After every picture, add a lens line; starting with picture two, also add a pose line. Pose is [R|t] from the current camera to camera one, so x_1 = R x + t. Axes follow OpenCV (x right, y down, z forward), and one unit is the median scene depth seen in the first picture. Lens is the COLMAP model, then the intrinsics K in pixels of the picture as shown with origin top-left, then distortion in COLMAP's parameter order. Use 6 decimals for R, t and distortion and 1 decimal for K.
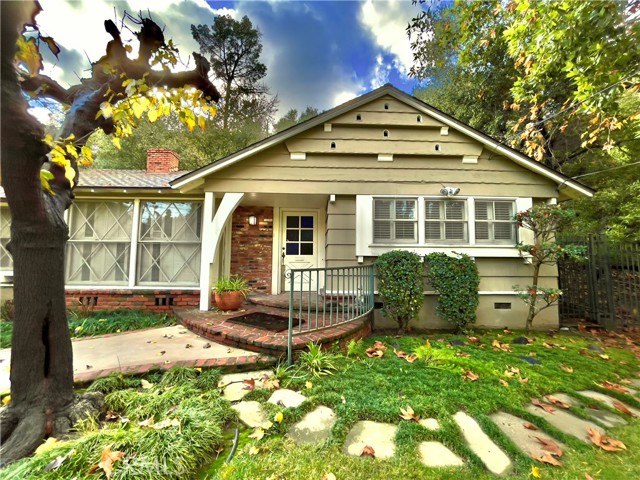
lens RADIAL K [[265.9, 0, 320.9], [0, 265.9, 241.7], [0, 0, 1]] dist [-0.019422, 0.016972]
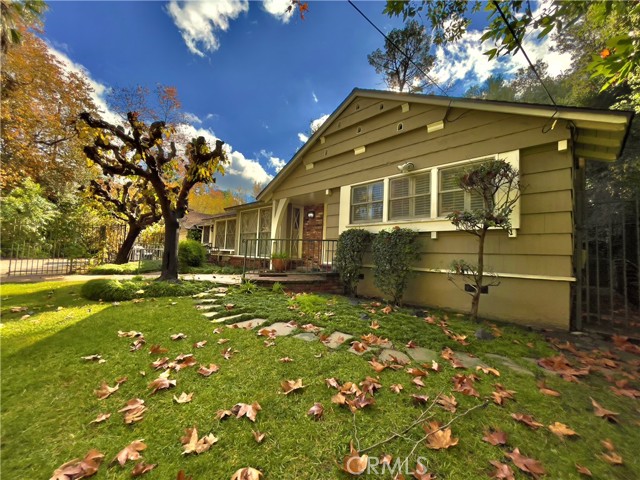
lens RADIAL K [[265.9, 0, 320.9], [0, 265.9, 241.7], [0, 0, 1]] dist [-0.019422, 0.016972]
pose [[0.686820, -0.022174, -0.726490, 0.974513], [0.027780, 0.999605, -0.004246, 0.086904], [0.726297, -0.017266, 0.687164, 0.065008]]
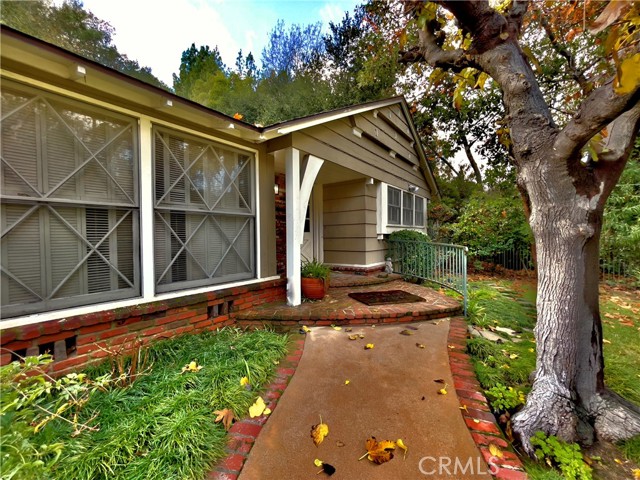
lens RADIAL K [[265.9, 0, 320.9], [0, 265.9, 241.7], [0, 0, 1]] dist [-0.019422, 0.016972]
pose [[0.638969, -0.025793, 0.768800, -0.937294], [-0.038781, 0.997087, 0.065684, 0.020429], [-0.768255, -0.071785, 0.636107, 0.451599]]
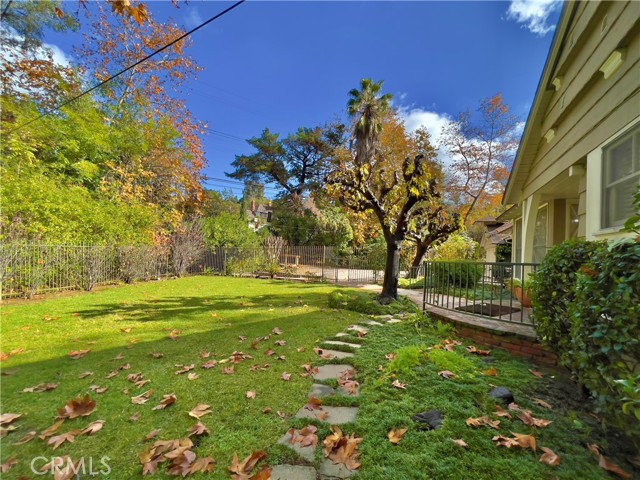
lens RADIAL K [[261.5, 0, 318.8], [0, 261.5, 241.9], [0, 0, 1]] dist [-0.000342, 0.000109]
pose [[-0.466119, -0.067519, -0.882142, 0.954795], [0.024569, 0.995711, -0.089194, 0.066940], [0.884381, -0.063248, -0.462461, 0.711917]]
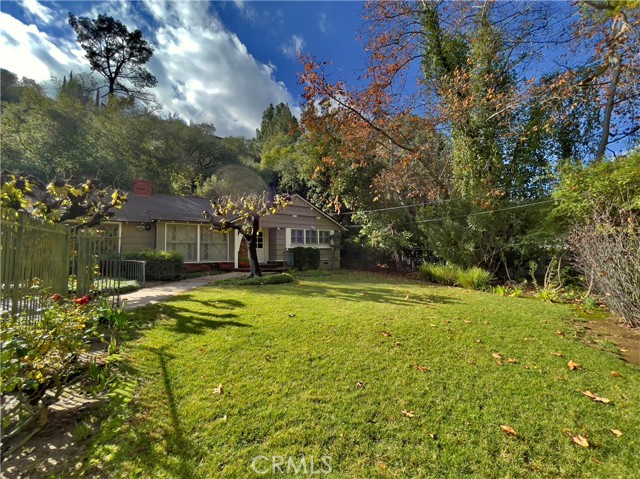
lens RADIAL K [[265.9, 0, 320.9], [0, 265.9, 241.2], [0, 0, 1]] dist [-0.019422, 0.016972]
pose [[0.837317, 0.012725, 0.546569, -1.159501], [-0.021858, 0.999709, 0.010211, -0.066278], [-0.546280, -0.020497, 0.837352, -1.700921]]
